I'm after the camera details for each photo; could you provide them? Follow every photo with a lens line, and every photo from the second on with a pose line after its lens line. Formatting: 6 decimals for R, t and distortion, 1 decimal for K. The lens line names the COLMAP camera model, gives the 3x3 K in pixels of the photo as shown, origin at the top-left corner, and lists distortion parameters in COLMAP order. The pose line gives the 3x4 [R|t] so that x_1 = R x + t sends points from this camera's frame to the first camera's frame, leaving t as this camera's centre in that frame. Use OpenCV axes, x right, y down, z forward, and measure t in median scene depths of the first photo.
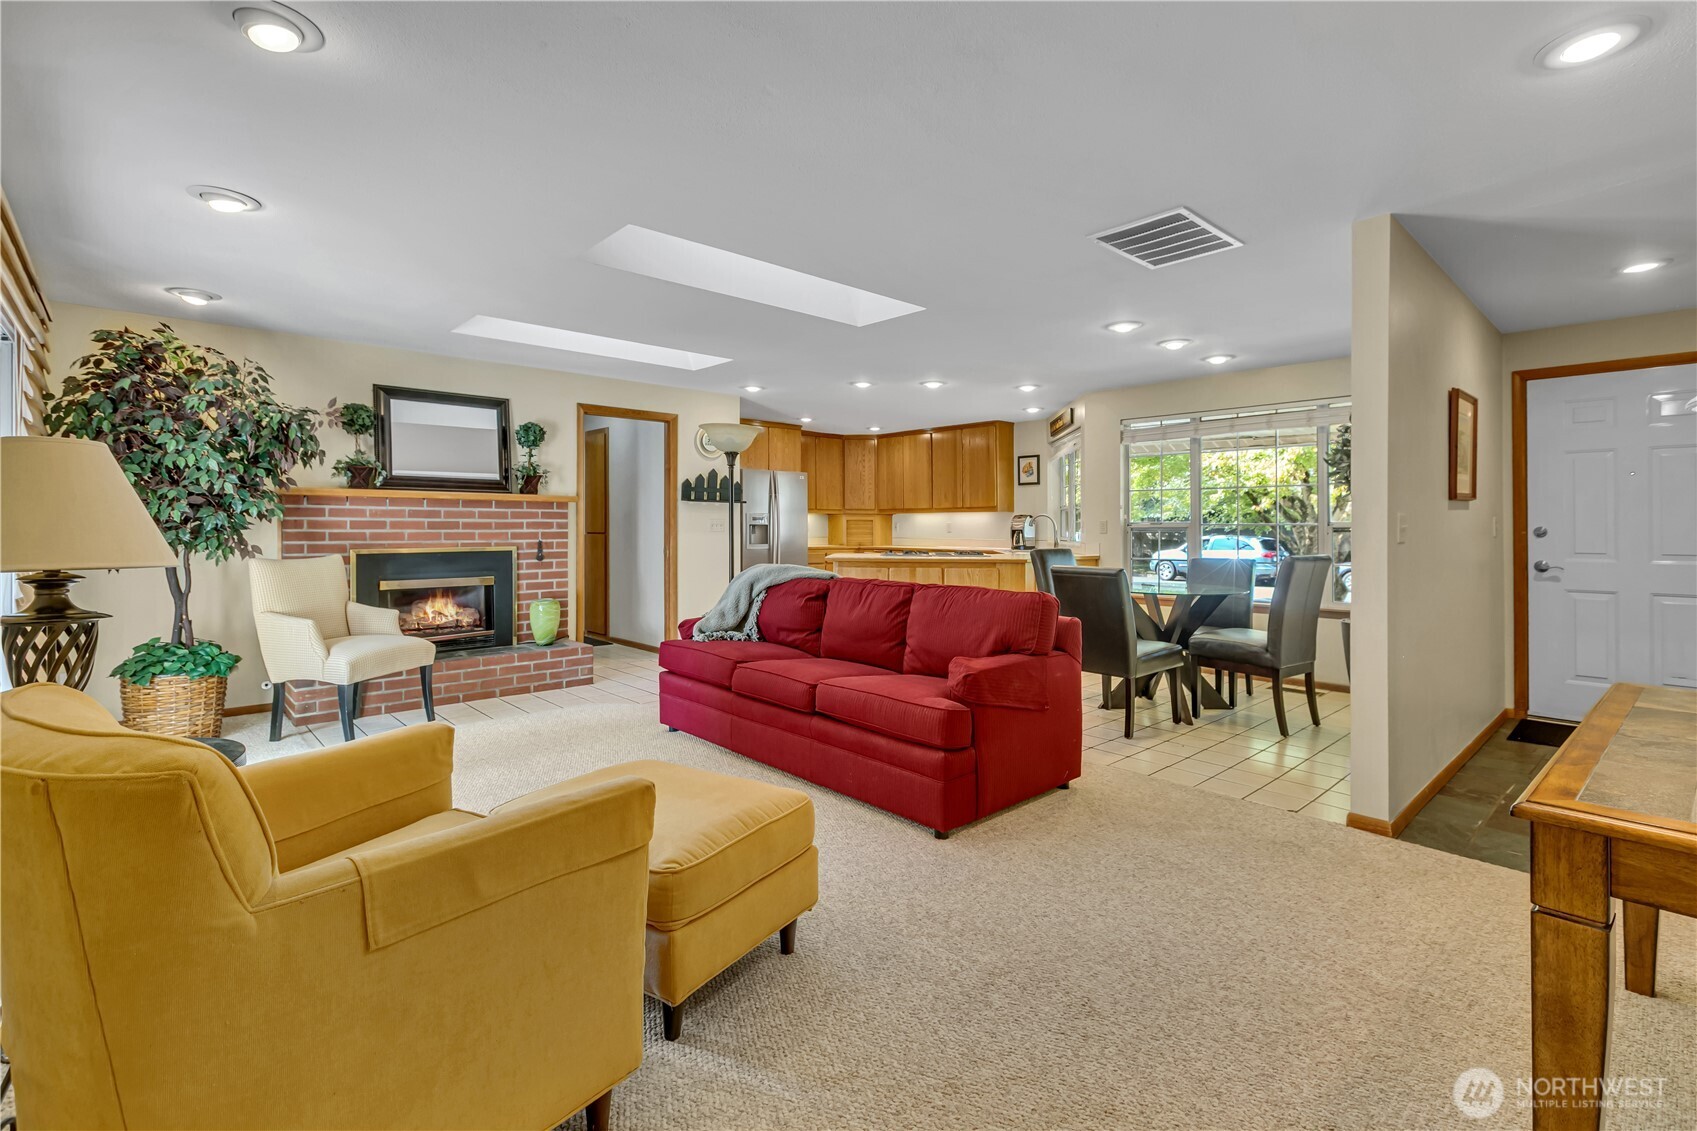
lens RADIAL K [[784.4, 0, 863.0], [0, 784.4, 524.7], [0, 0, 1]] dist [0.001850, -0.001258]
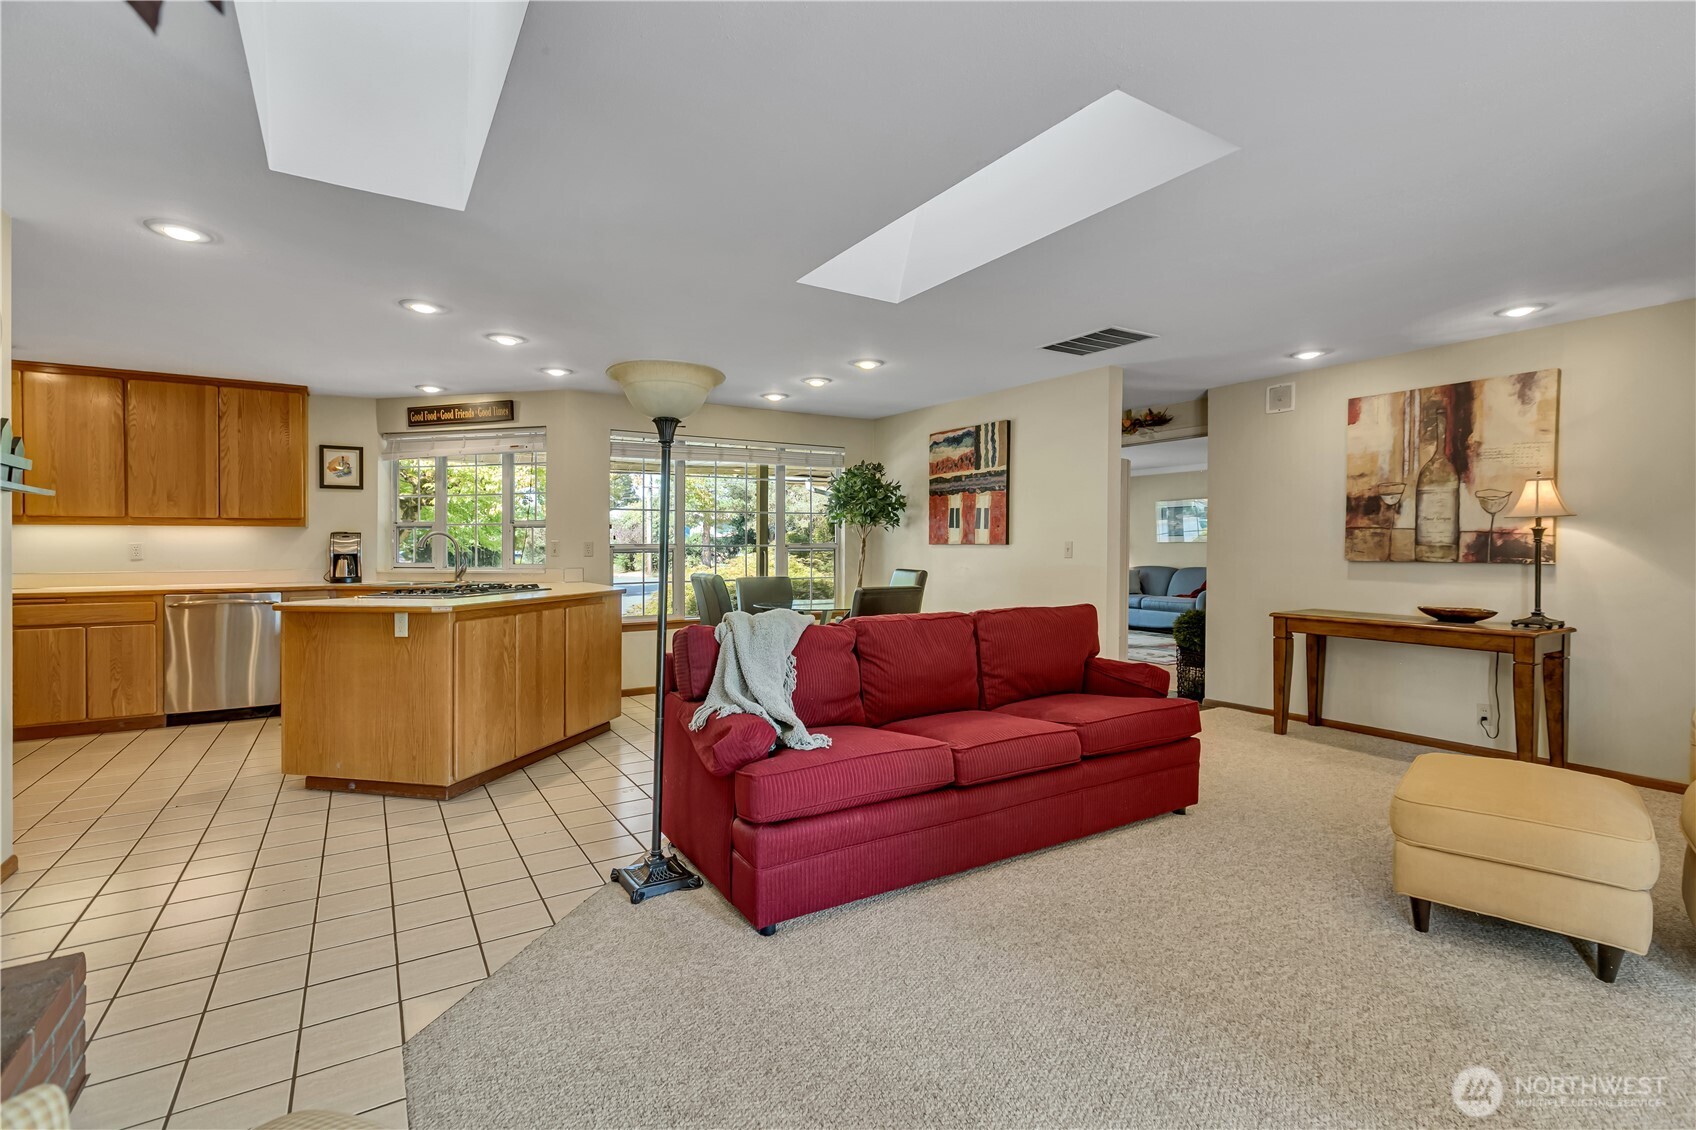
lens RADIAL K [[784.0, 0, 865.1], [0, 784.0, 542.1], [0, 0, 1]] dist [0.001850, -0.001258]
pose [[0.178961, 0.002224, 0.983854, -0.609068], [0.001878, 0.999995, -0.002602, -0.001698], [-0.983854, 0.002313, 0.178956, 0.669926]]
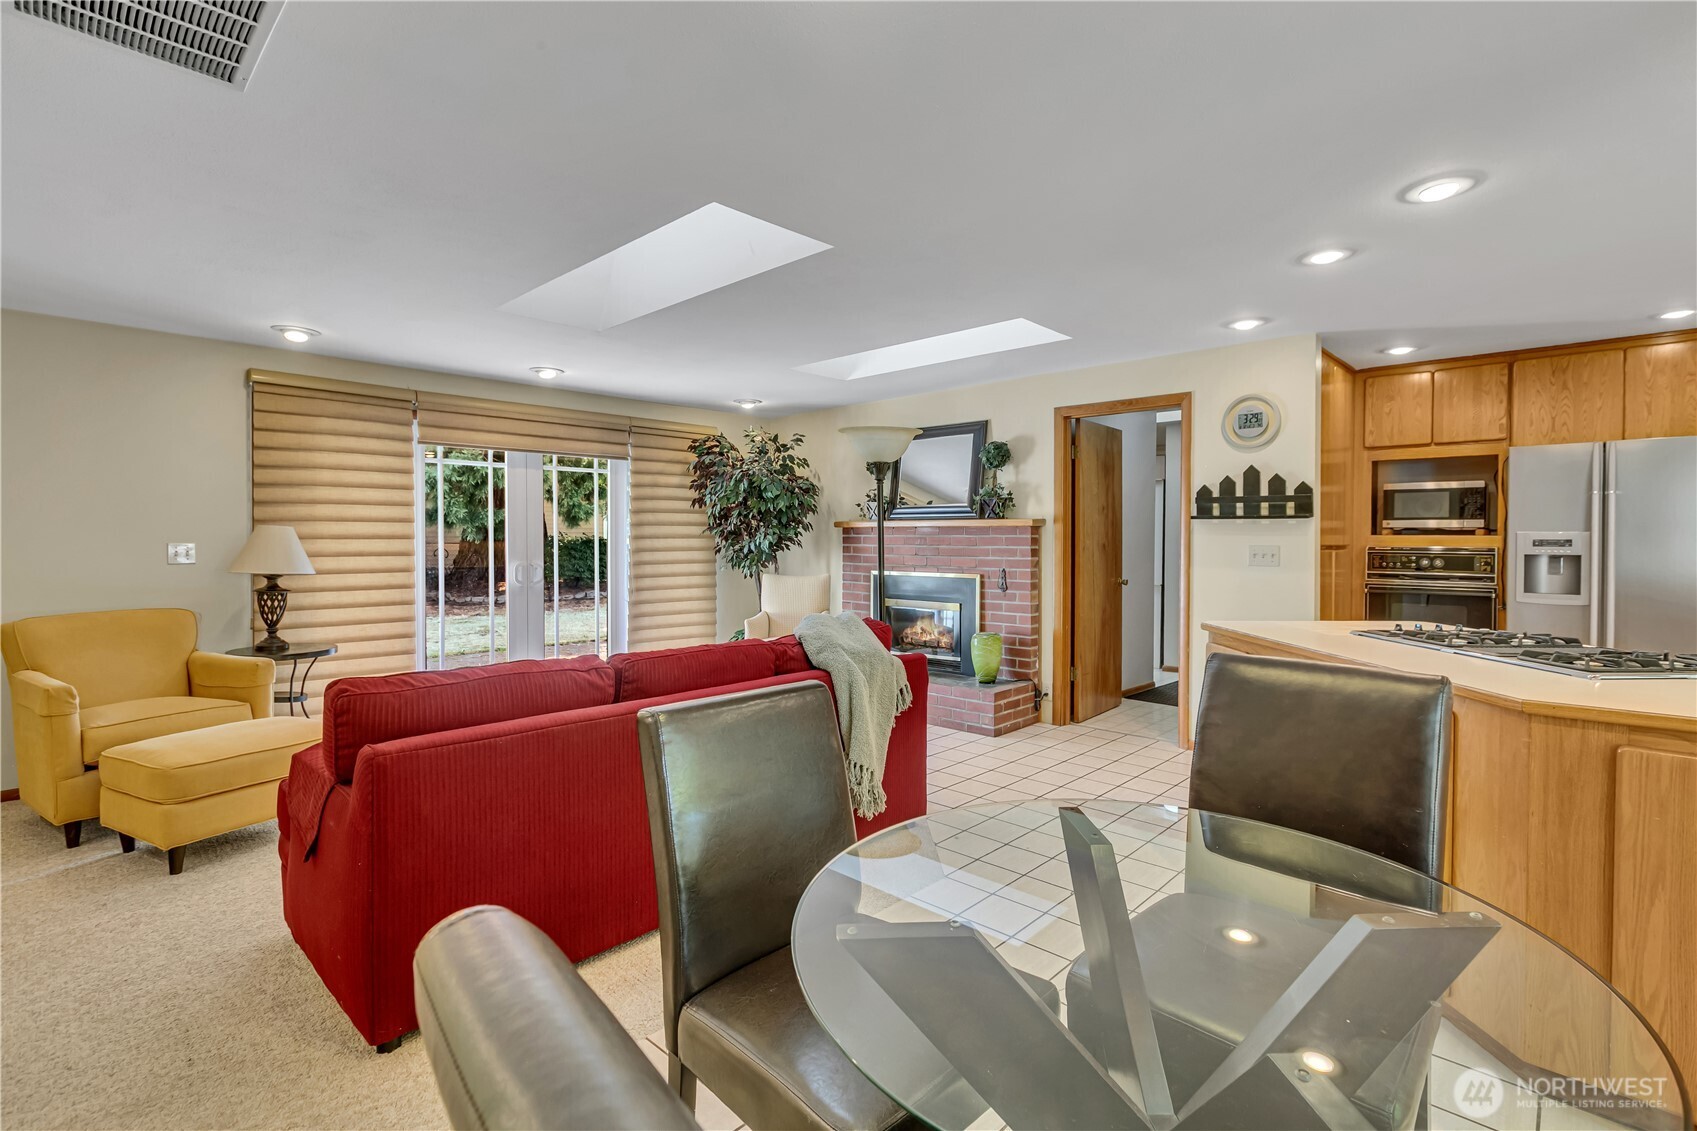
lens RADIAL K [[789.9, 0, 862.1], [0, 789.9, 563.3], [0, 0, 1]] dist [-0.000595, -0.000142]
pose [[0.066775, 0.030801, -0.997293, 0.528648], [0.001253, 0.999520, 0.030954, -0.016644], [0.997767, -0.003316, 0.066704, 0.819154]]
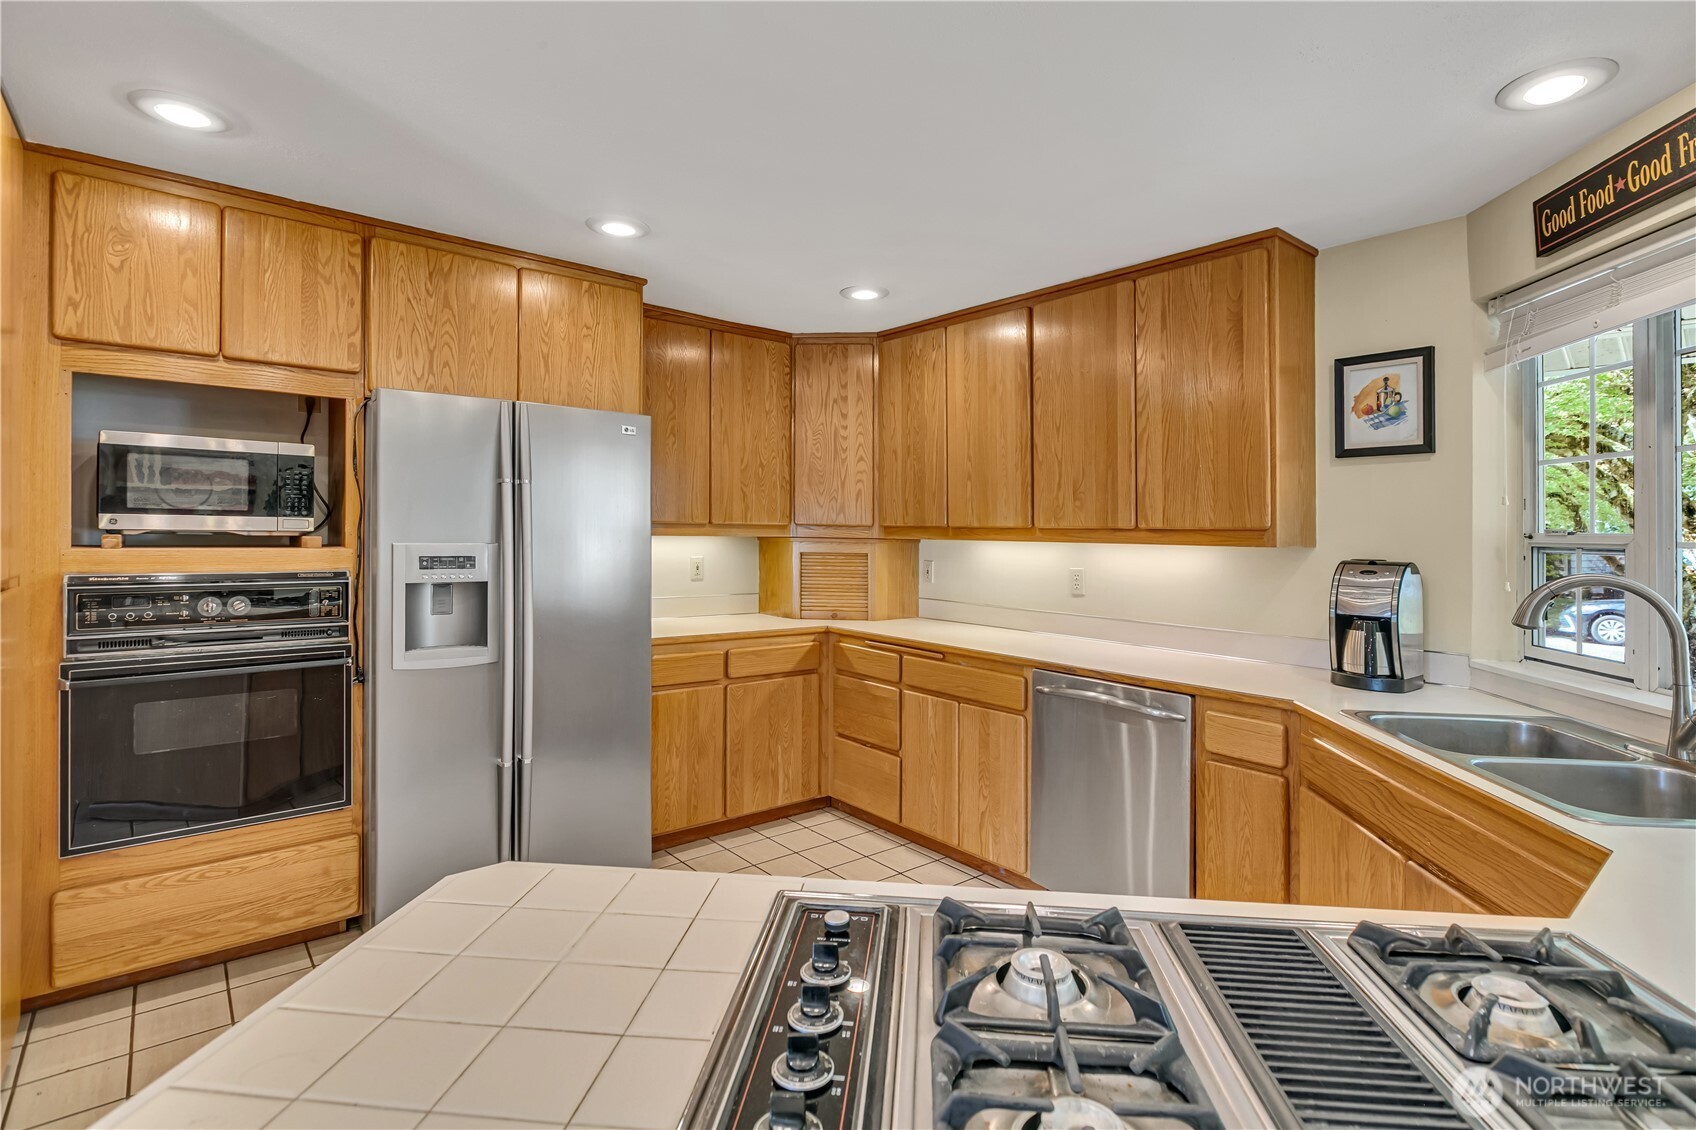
lens RADIAL K [[825.8, 0, 866.0], [0, 825.8, 523.7], [0, 0, 1]] dist [-0.000177, -0.001448]
pose [[0.998844, 0.011238, -0.046746, 0.056636], [-0.011453, 0.999925, -0.004322, -0.034702], [0.046694, 0.004853, 0.998897, 1.087697]]
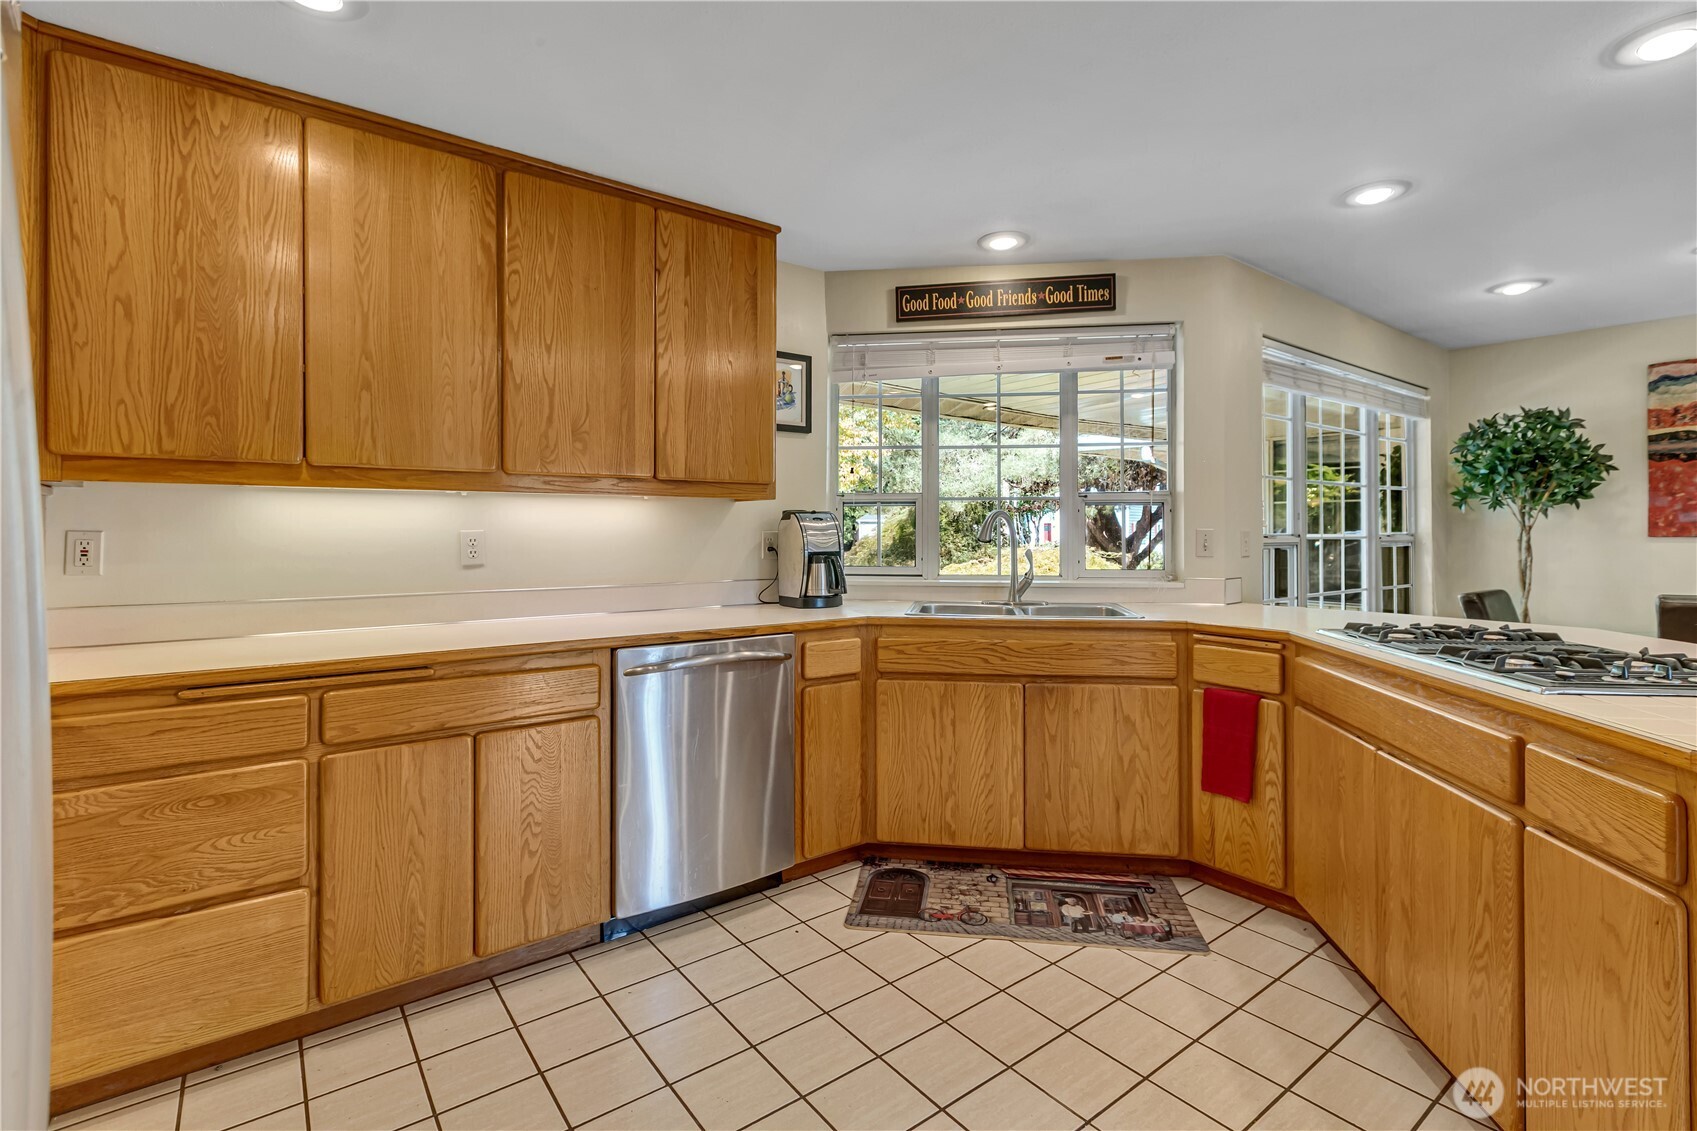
lens RADIAL K [[789.9, 0, 856.9], [0, 789.9, 517.1], [0, 0, 1]] dist [-0.000595, -0.000142]
pose [[0.092623, 0.016511, 0.995564, -0.252825], [-0.003367, 0.999862, -0.016269, -0.005616], [-0.995696, -0.001845, 0.092666, 1.469629]]
